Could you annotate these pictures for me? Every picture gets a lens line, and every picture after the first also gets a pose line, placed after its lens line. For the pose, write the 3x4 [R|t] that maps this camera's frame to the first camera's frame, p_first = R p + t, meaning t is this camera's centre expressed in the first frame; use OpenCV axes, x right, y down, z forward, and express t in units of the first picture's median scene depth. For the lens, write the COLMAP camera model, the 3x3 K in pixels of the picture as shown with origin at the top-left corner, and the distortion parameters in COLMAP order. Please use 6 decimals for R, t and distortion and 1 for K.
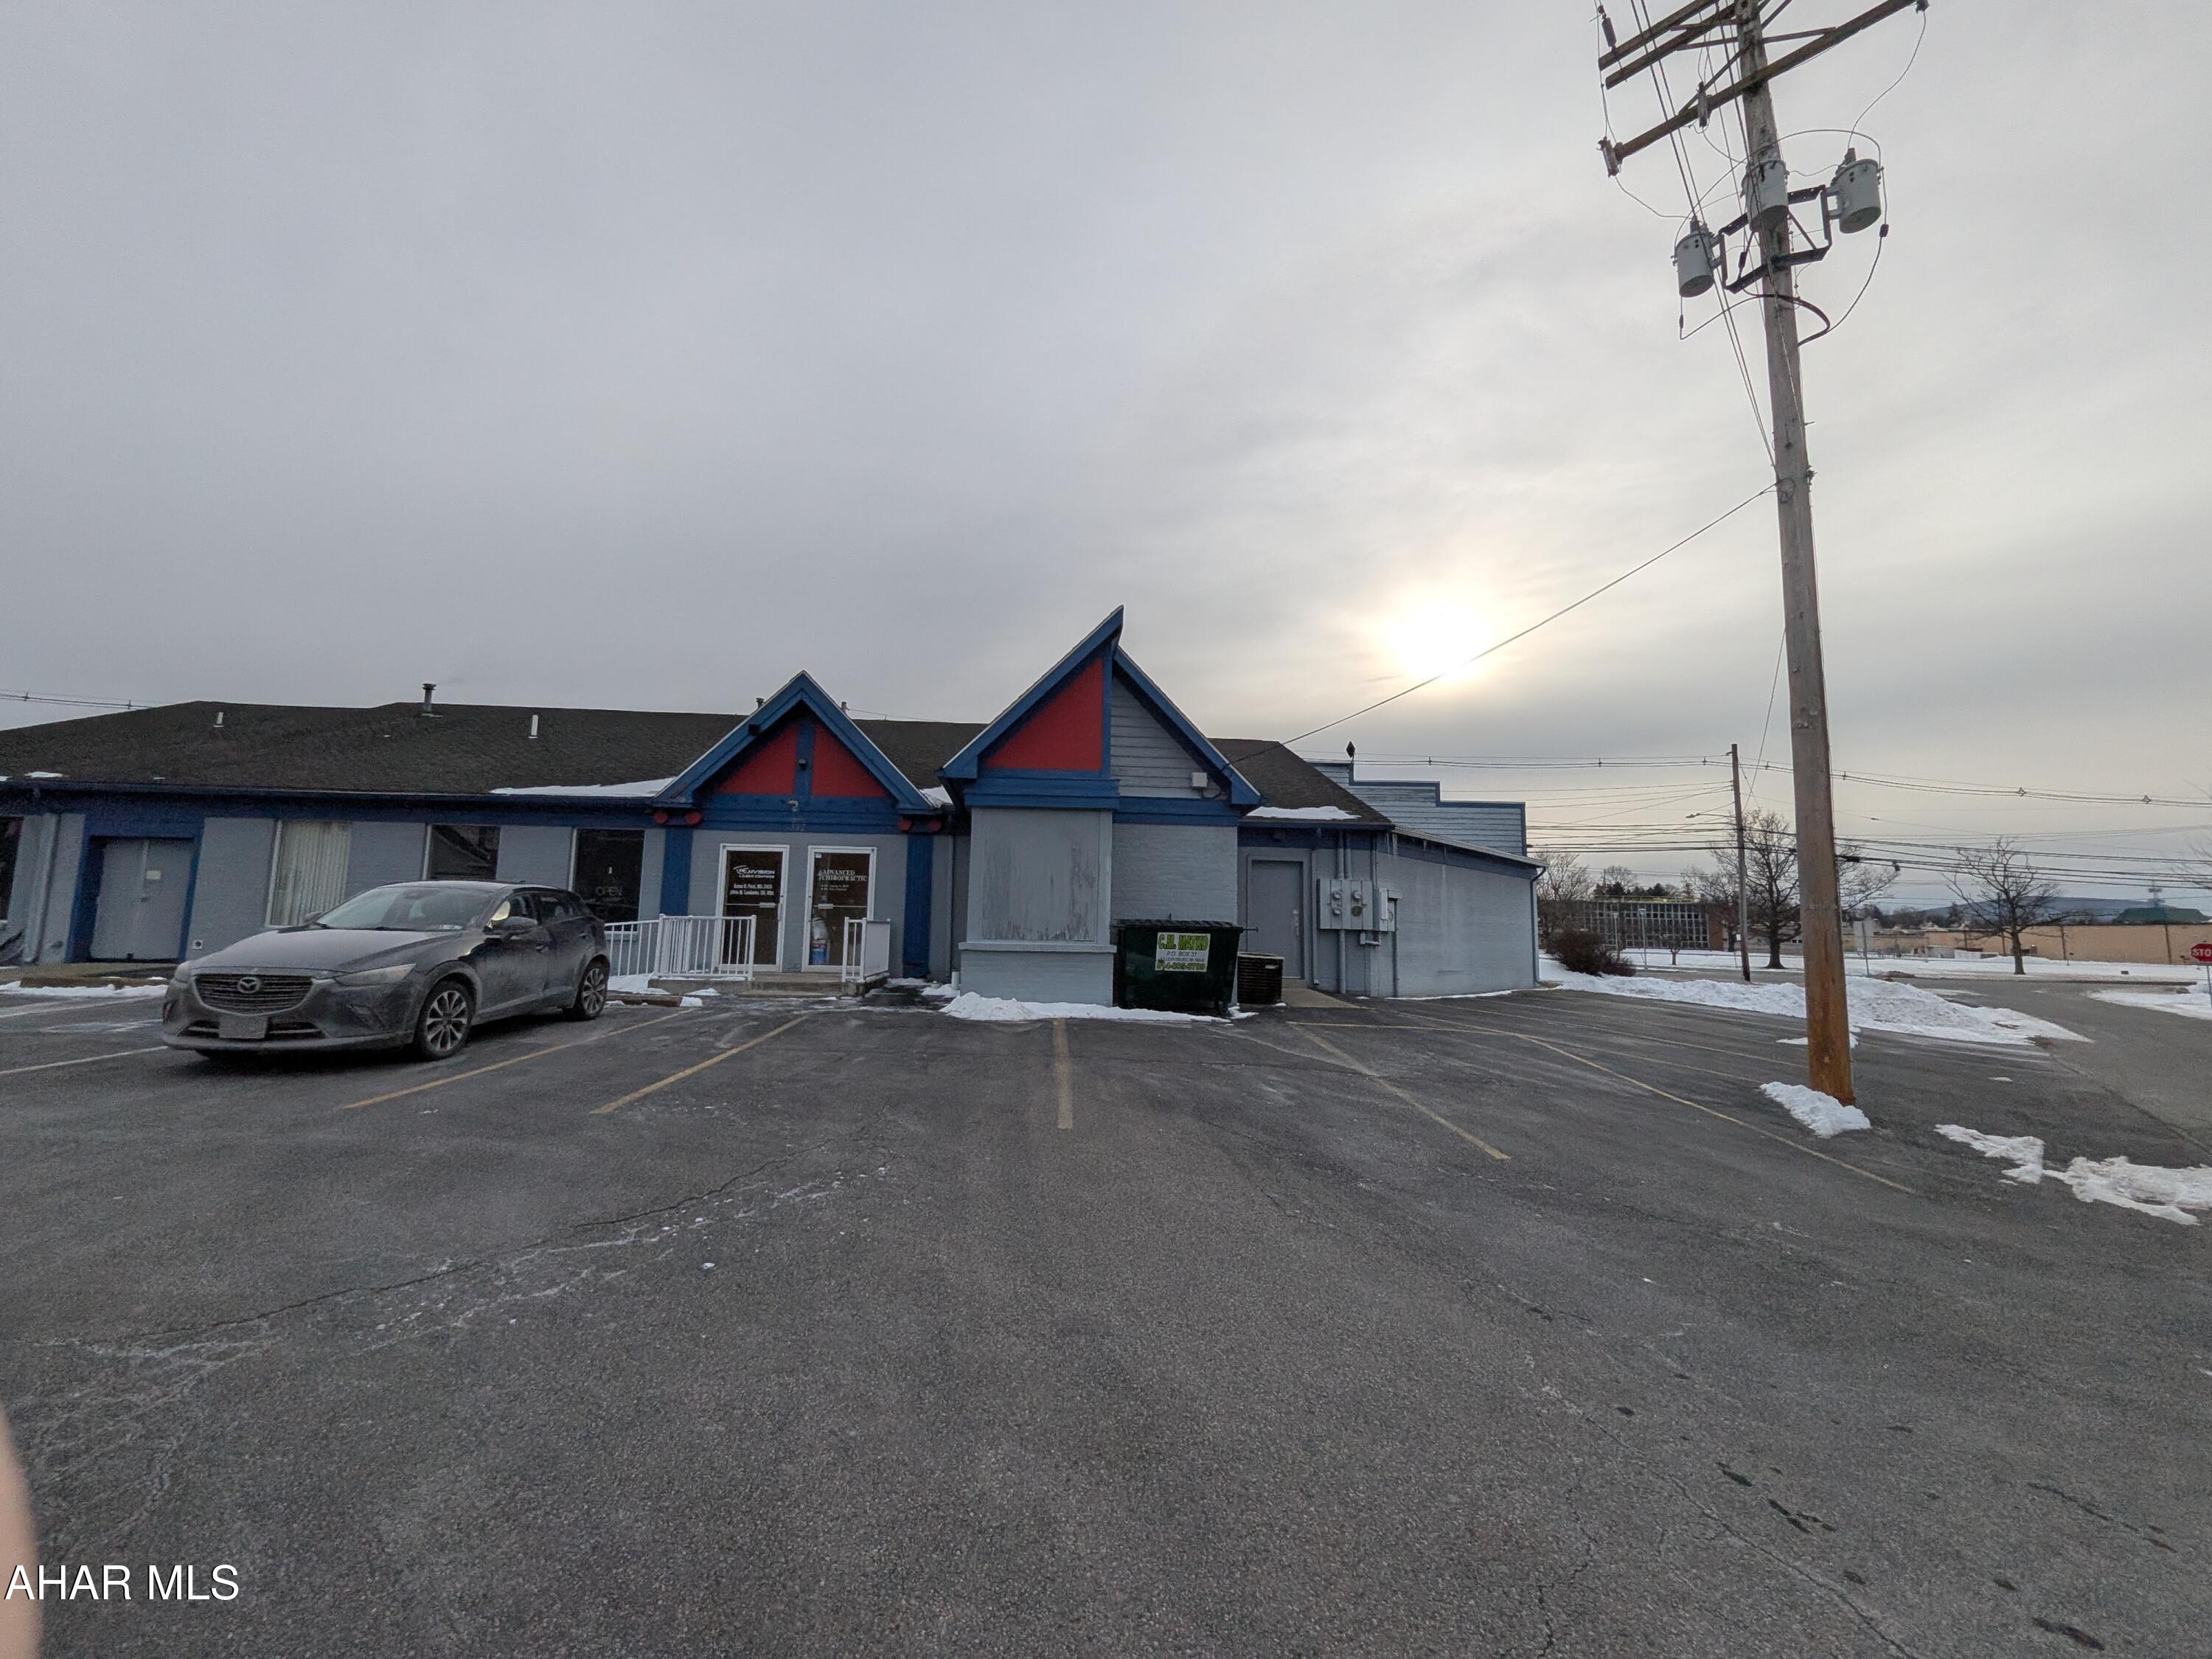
lens RADIAL K [[875.8, 0, 1106.0], [0, 875.8, 829.5], [0, 0, 1]] dist [-0.000226, -0.000008]
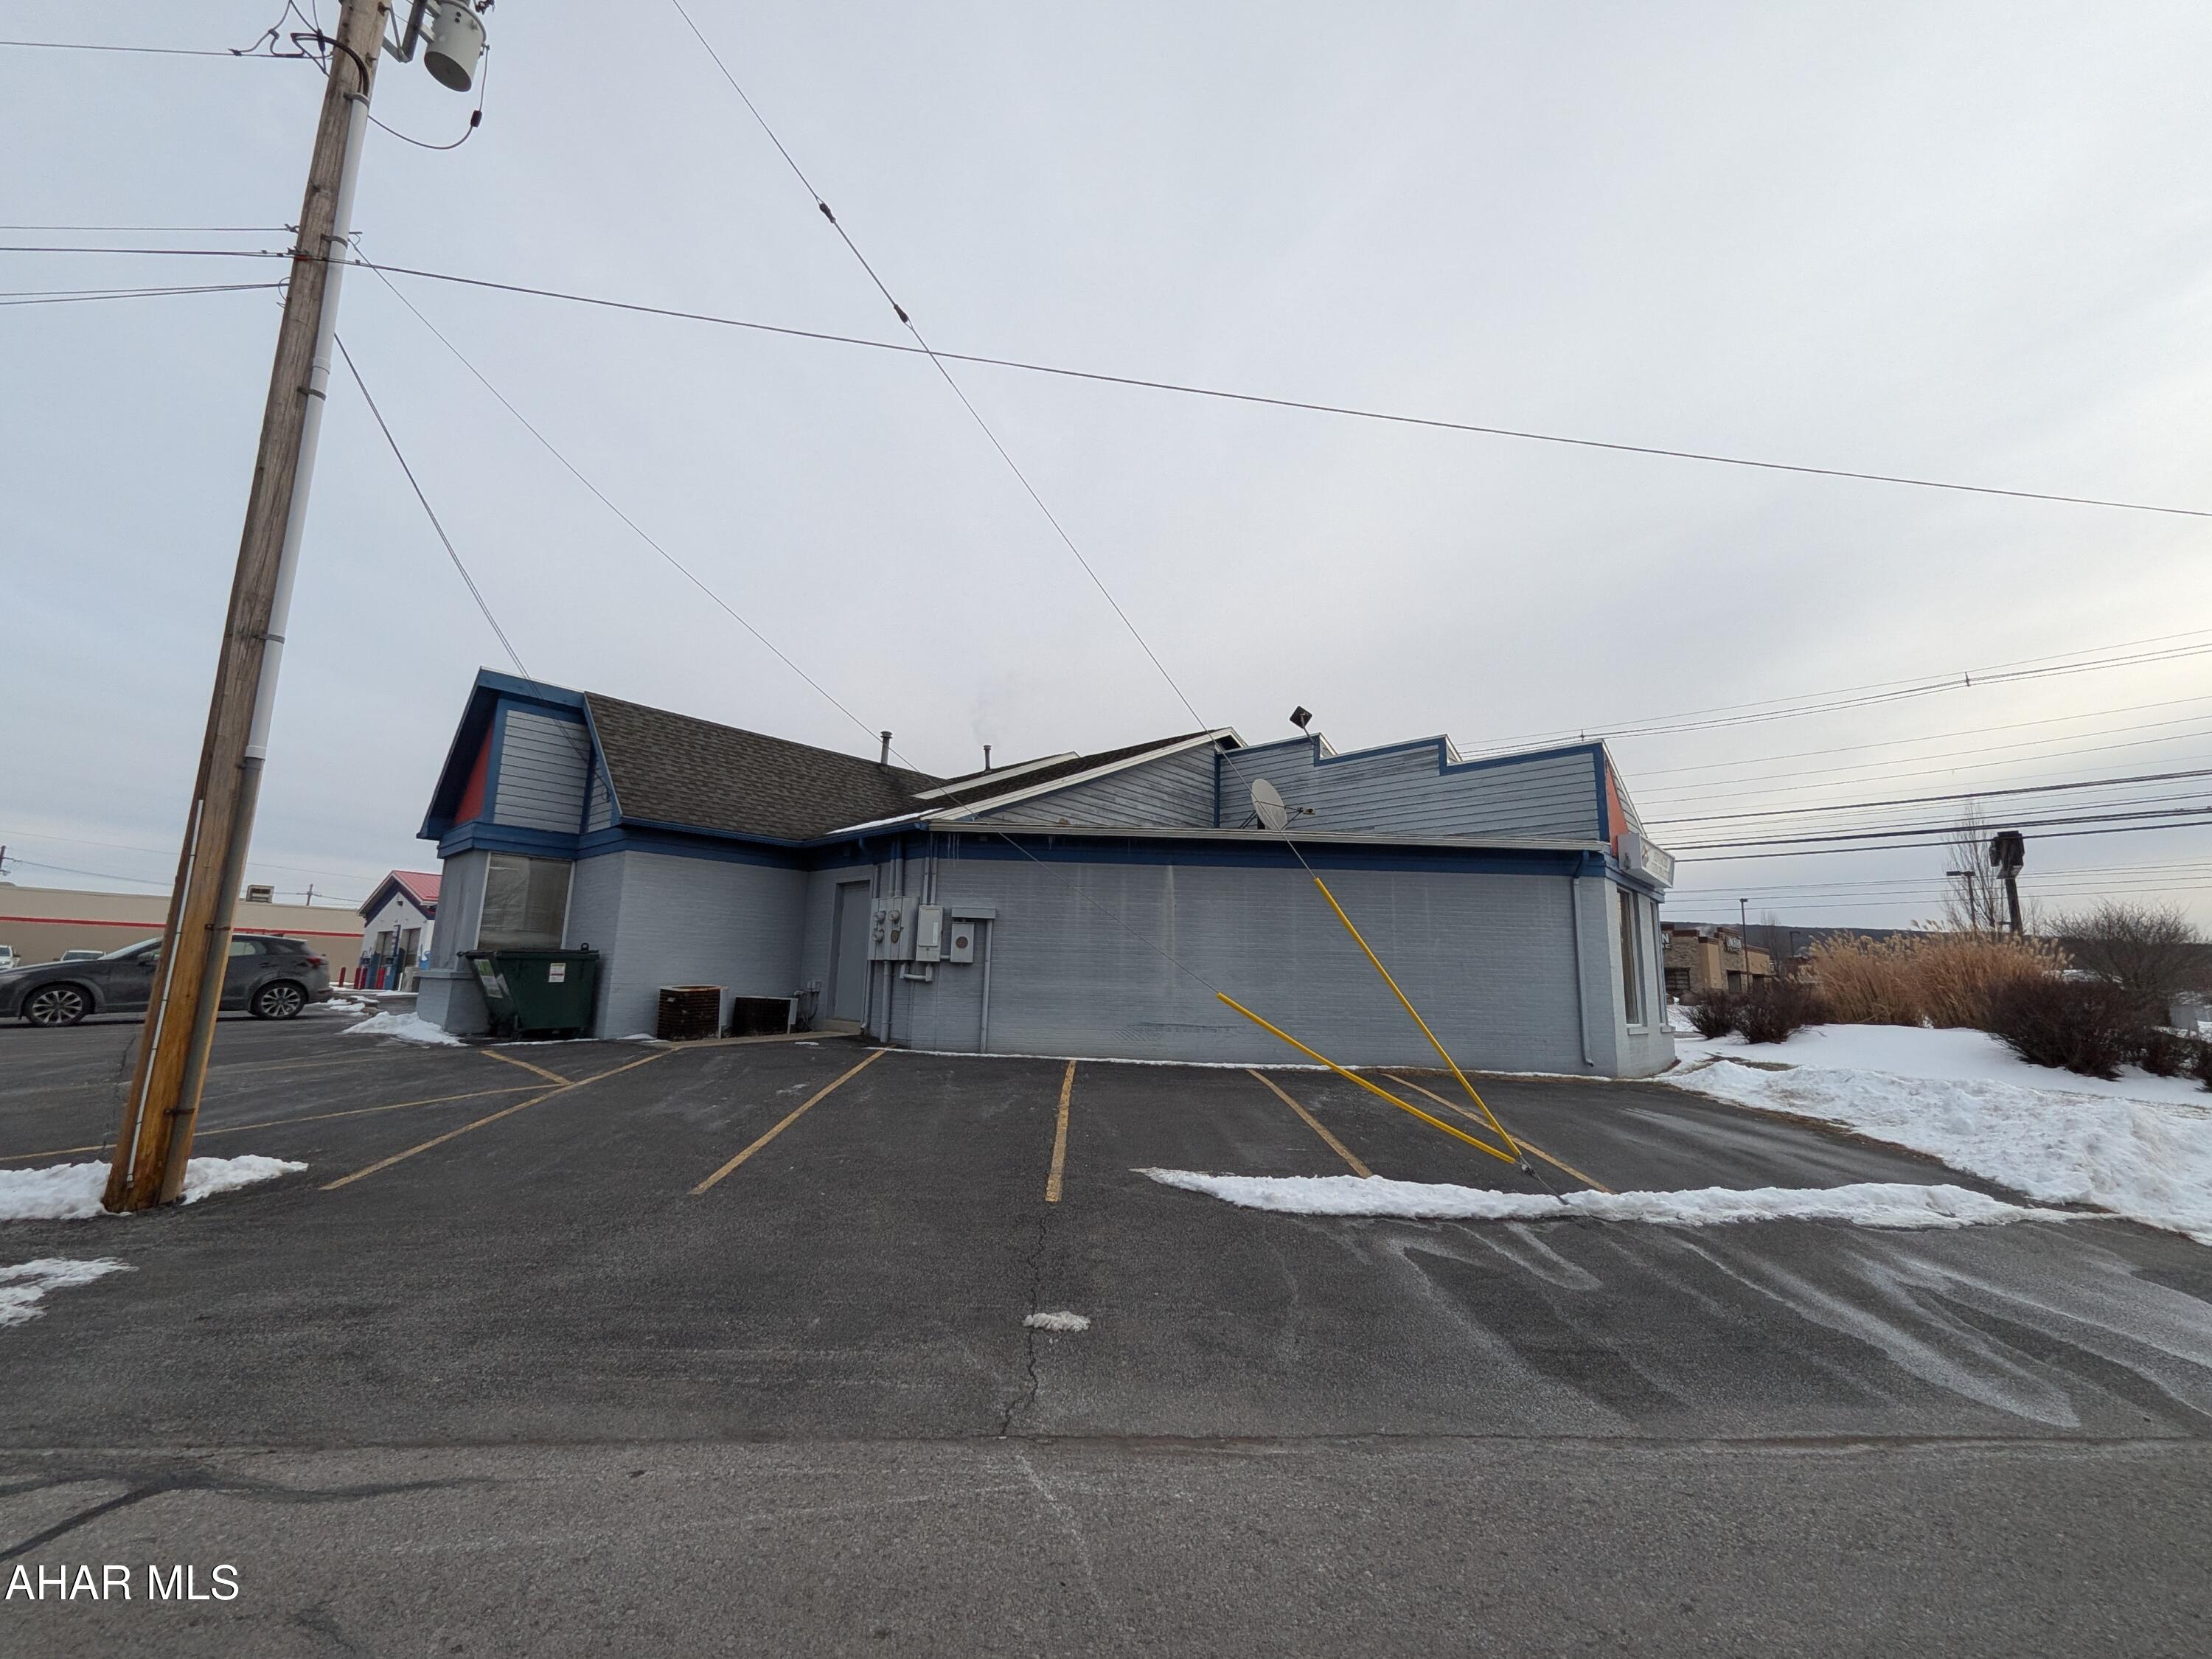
lens RADIAL K [[875.8, 0, 1106.0], [0, 875.8, 829.5], [0, 0, 1]] dist [-0.000226, -0.000008]
pose [[0.700958, -0.129587, -0.701331, 0.600017], [0.074734, 0.991287, -0.108468, 0.059324], [0.709276, 0.023618, 0.704535, 0.350884]]
